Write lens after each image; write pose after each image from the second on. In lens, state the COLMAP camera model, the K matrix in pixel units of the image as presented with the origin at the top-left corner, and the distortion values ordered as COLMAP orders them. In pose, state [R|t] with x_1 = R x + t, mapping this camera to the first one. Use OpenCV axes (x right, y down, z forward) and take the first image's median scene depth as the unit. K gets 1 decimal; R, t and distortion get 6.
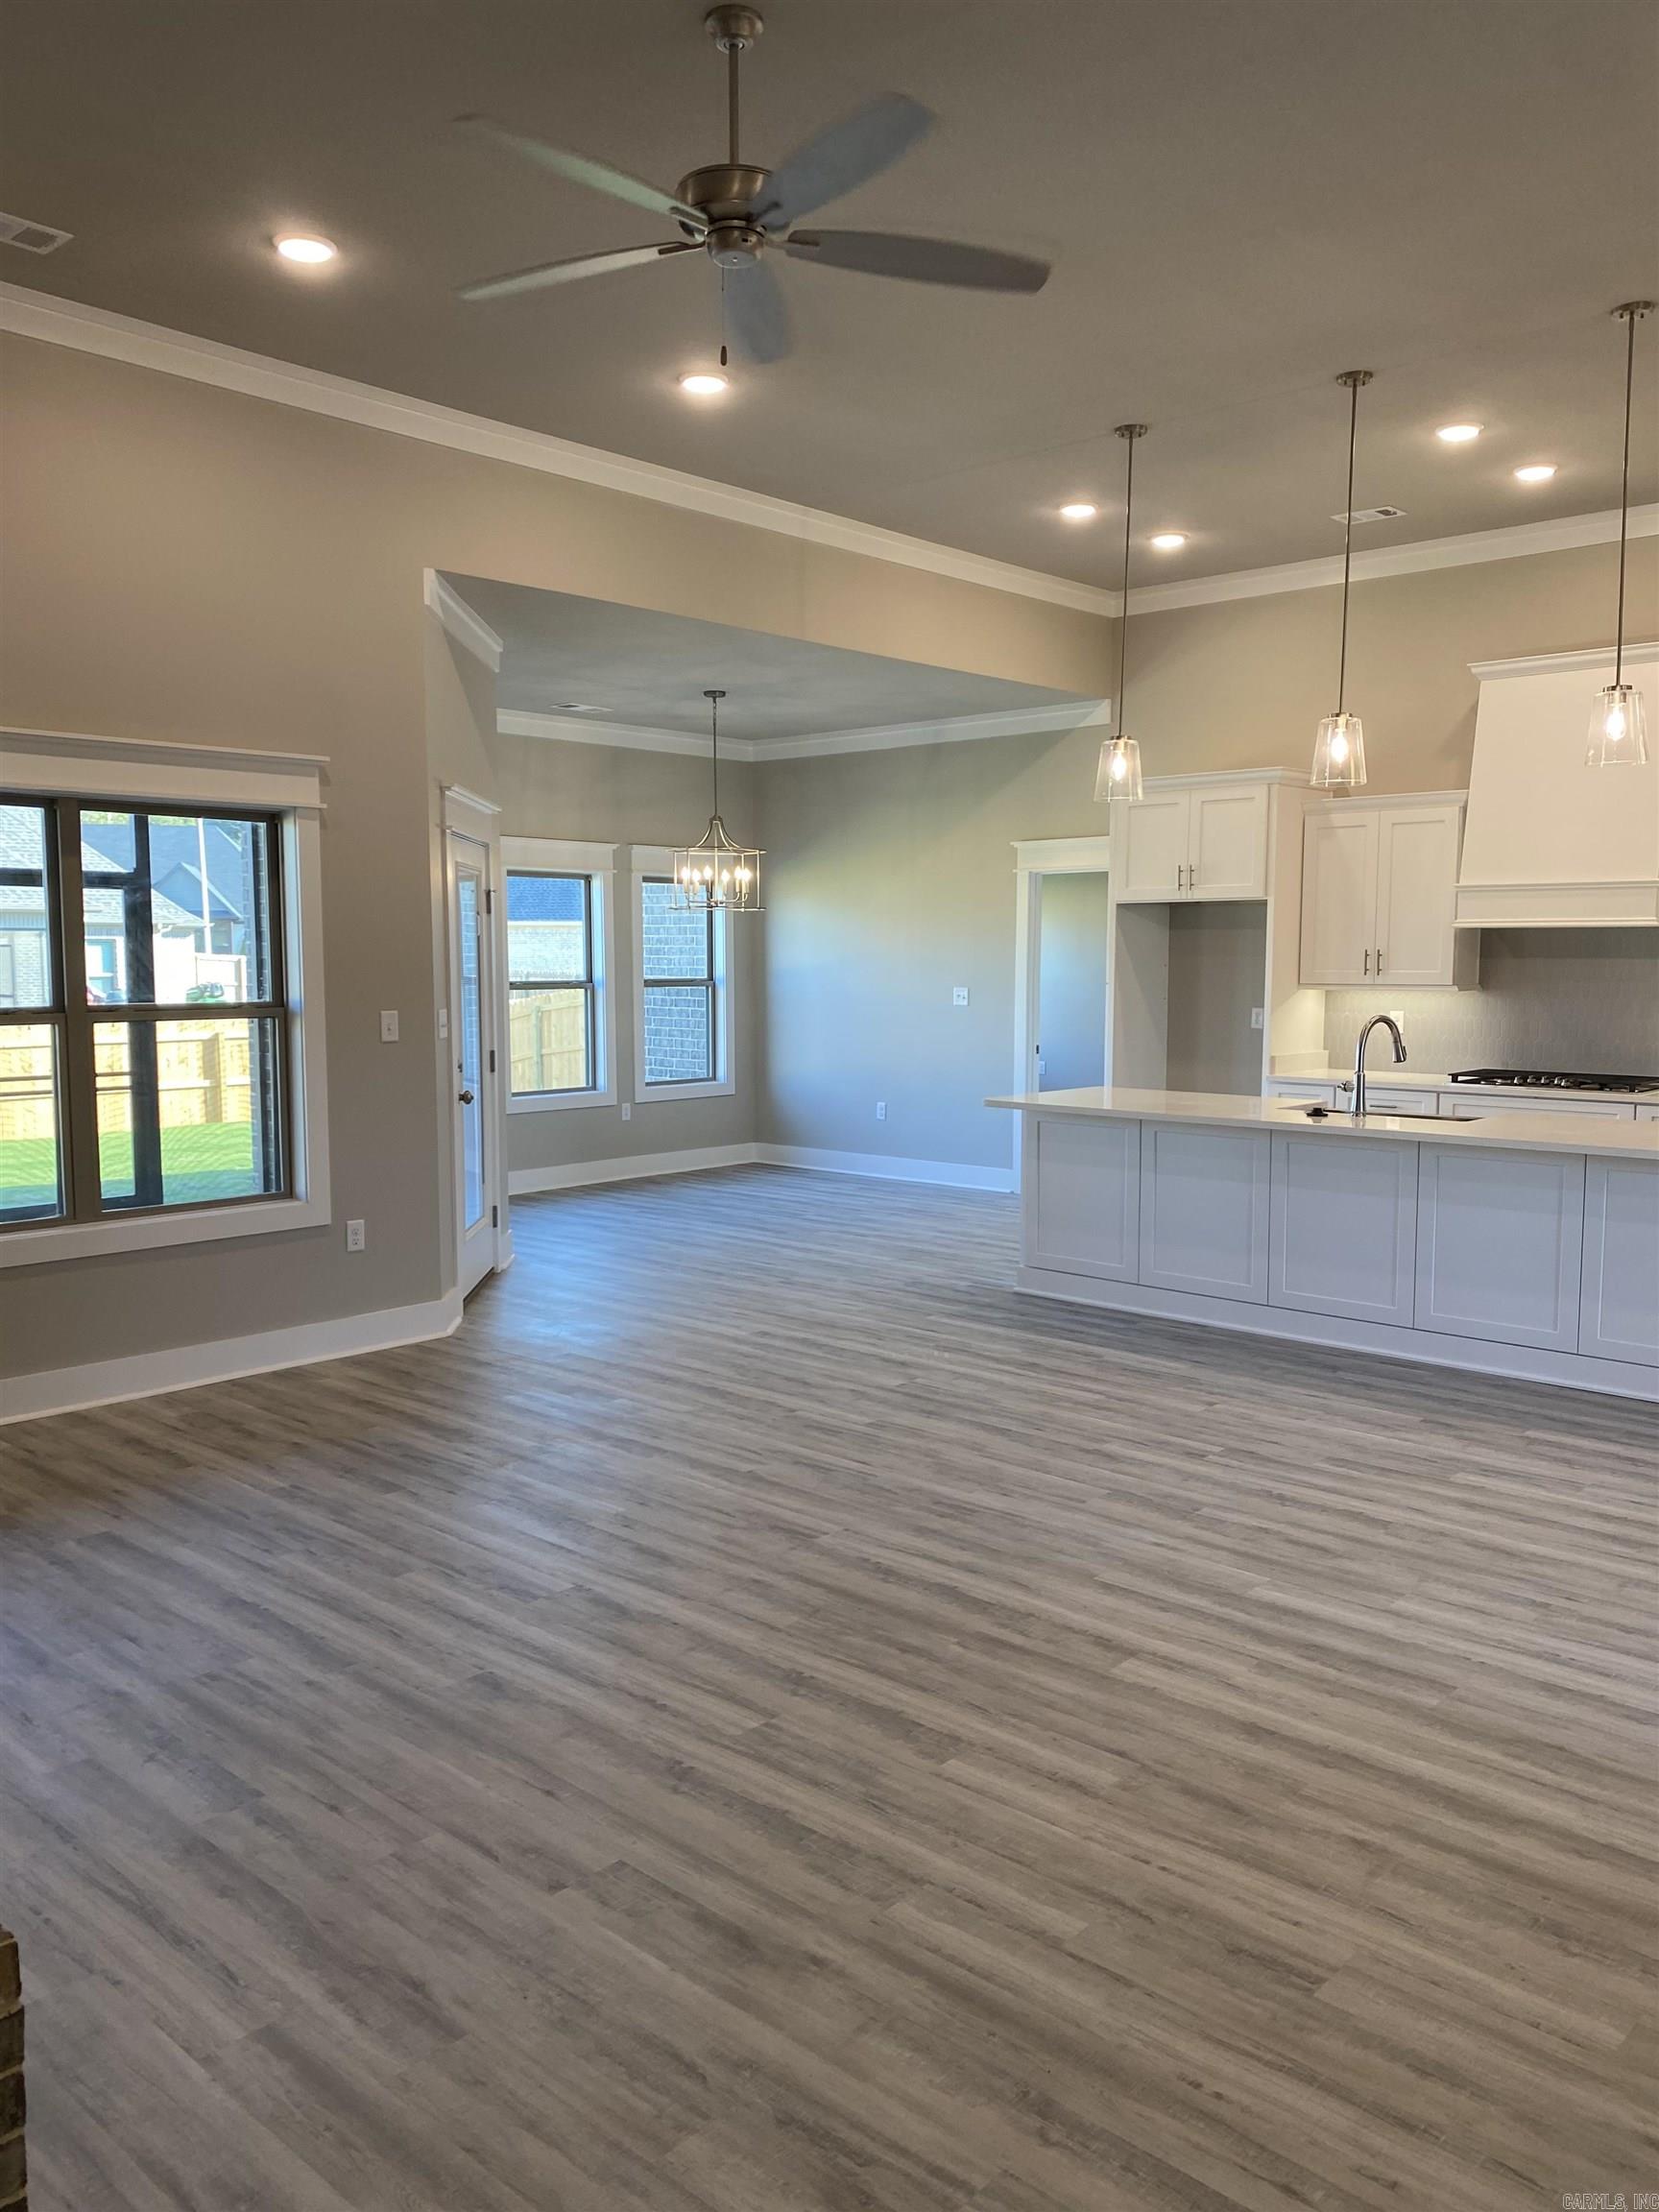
lens RADIAL K [[1676.1, 0, 826.0], [0, 1676.1, 1111.6], [0, 0, 1]] dist [0.007742, -0.005484]
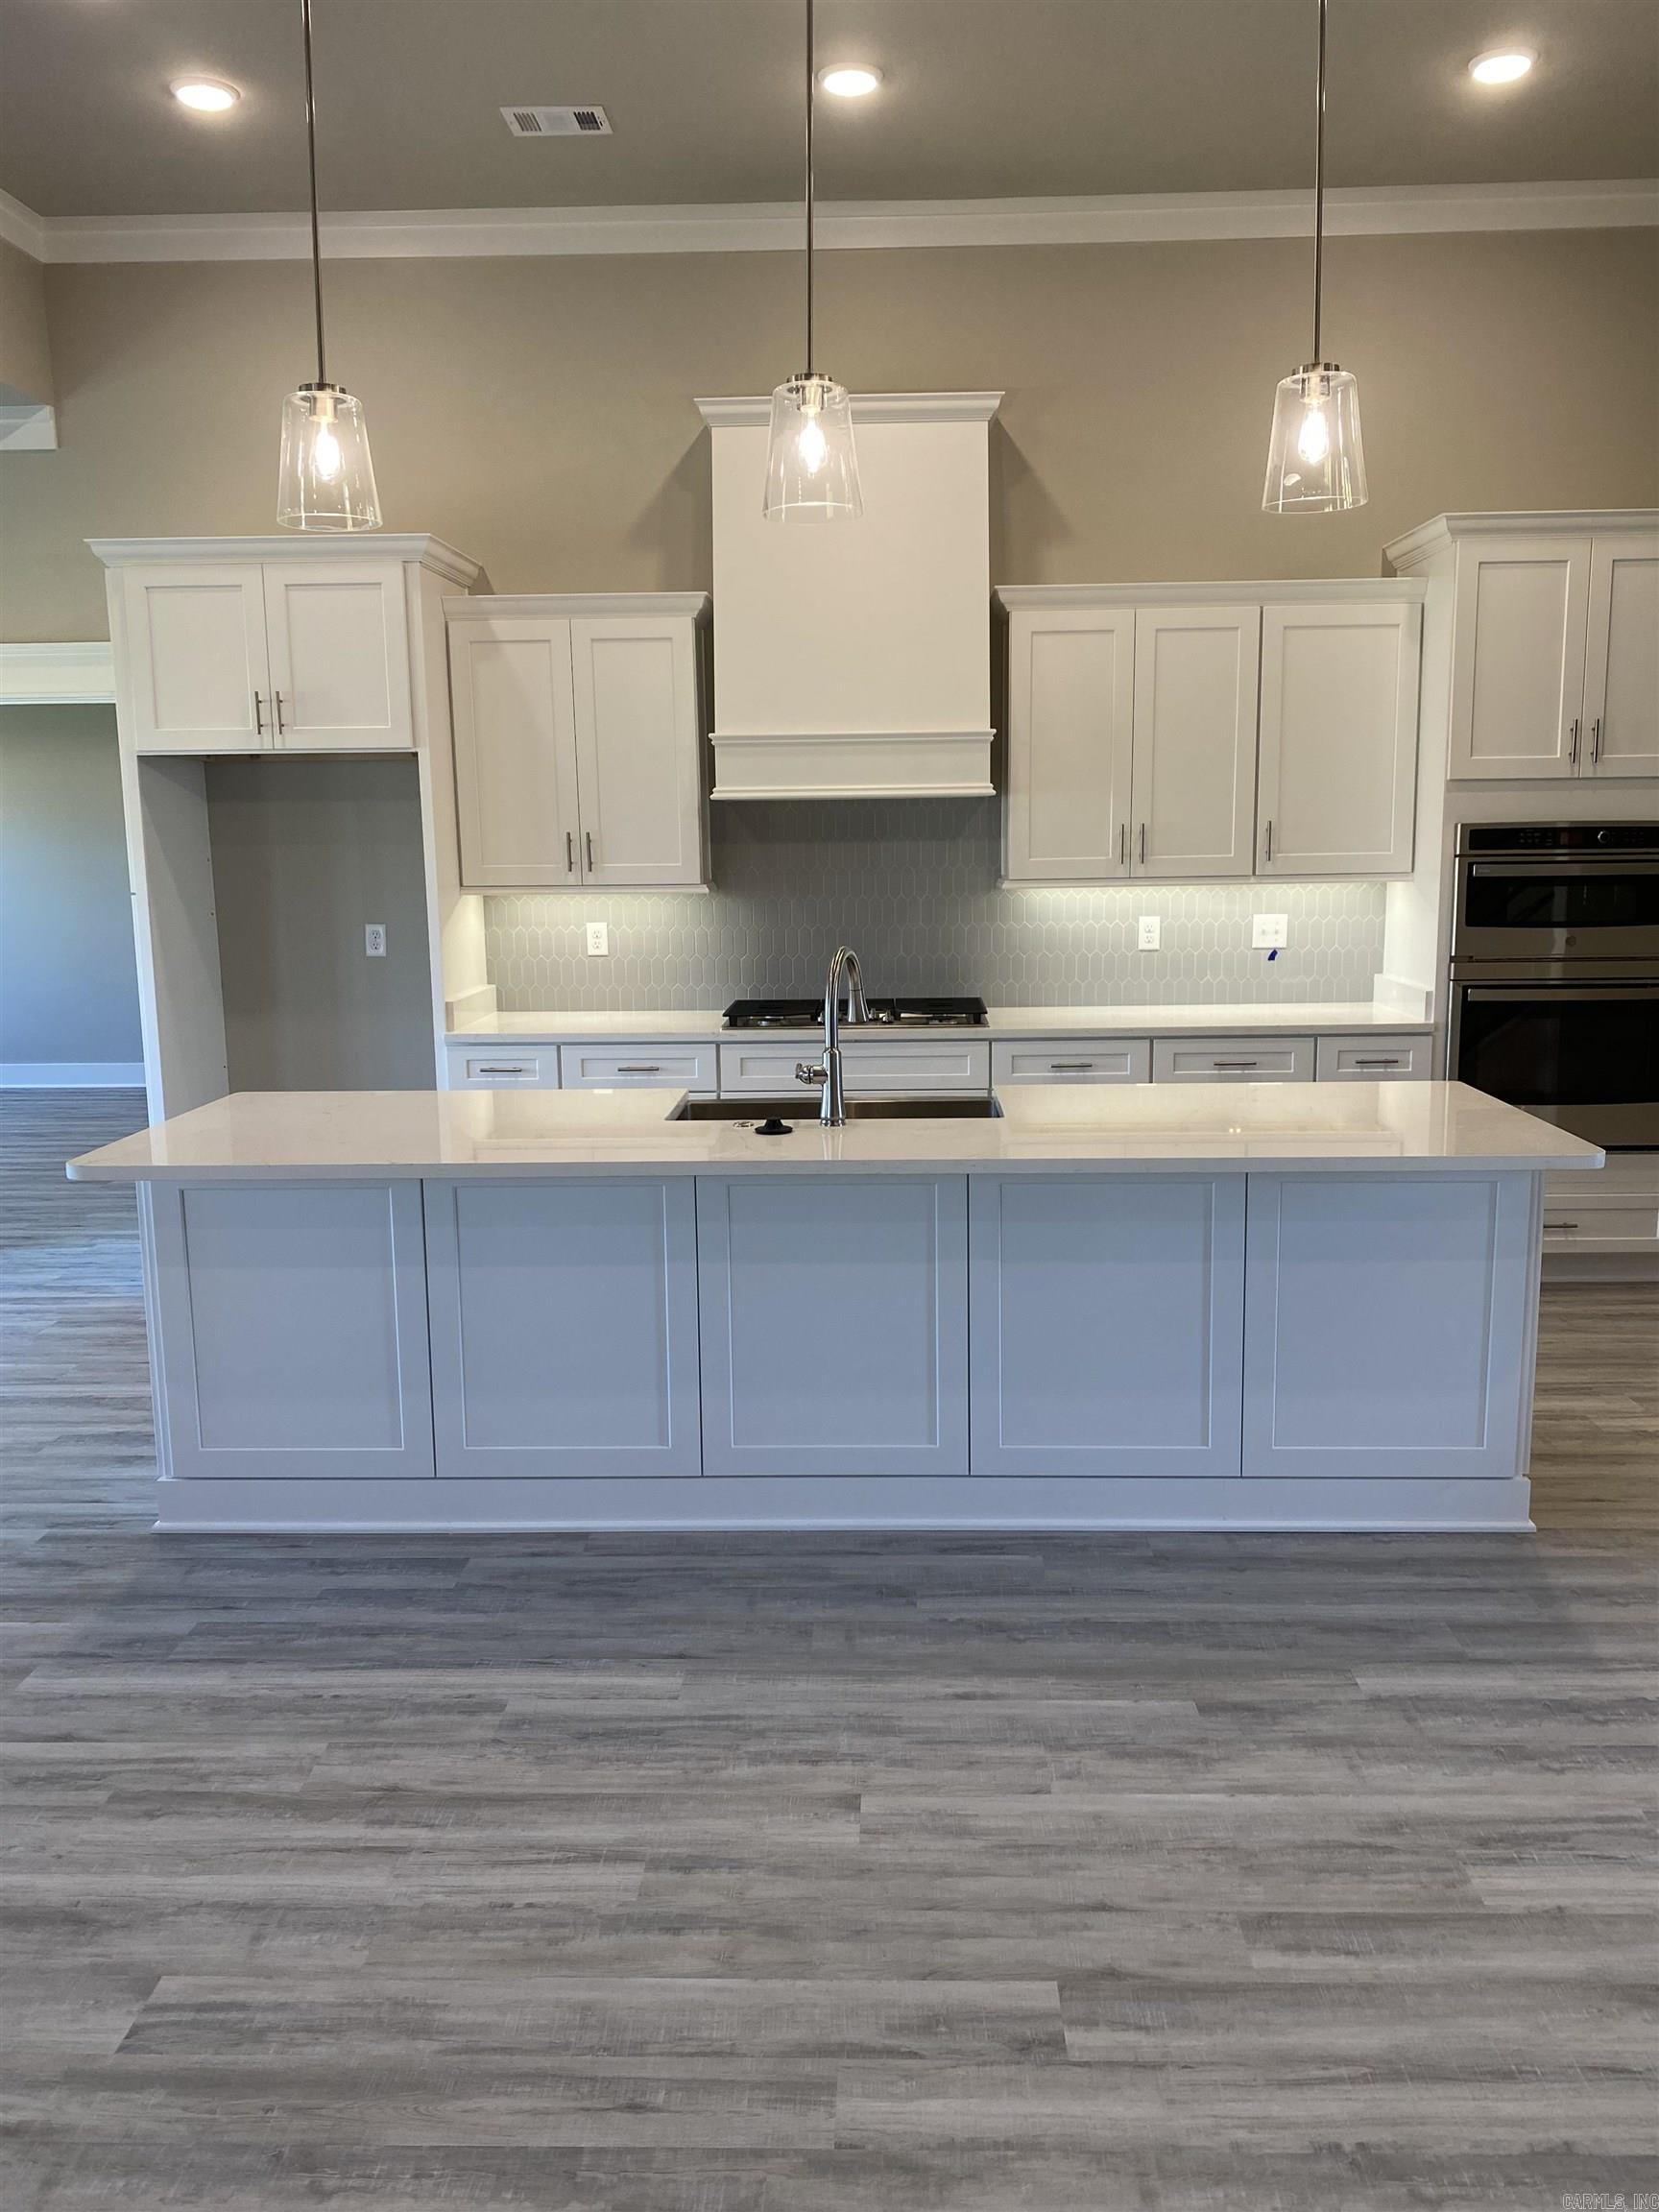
lens RADIAL K [[1676.1, 0, 828.4], [0, 1676.1, 1095.4], [0, 0, 1]] dist [0.007742, -0.005484]
pose [[0.754159, -0.111675, 0.647126, -0.062977], [0.074405, 0.993620, 0.084758, -0.069346], [-0.652463, -0.015772, 0.757657, 0.717300]]
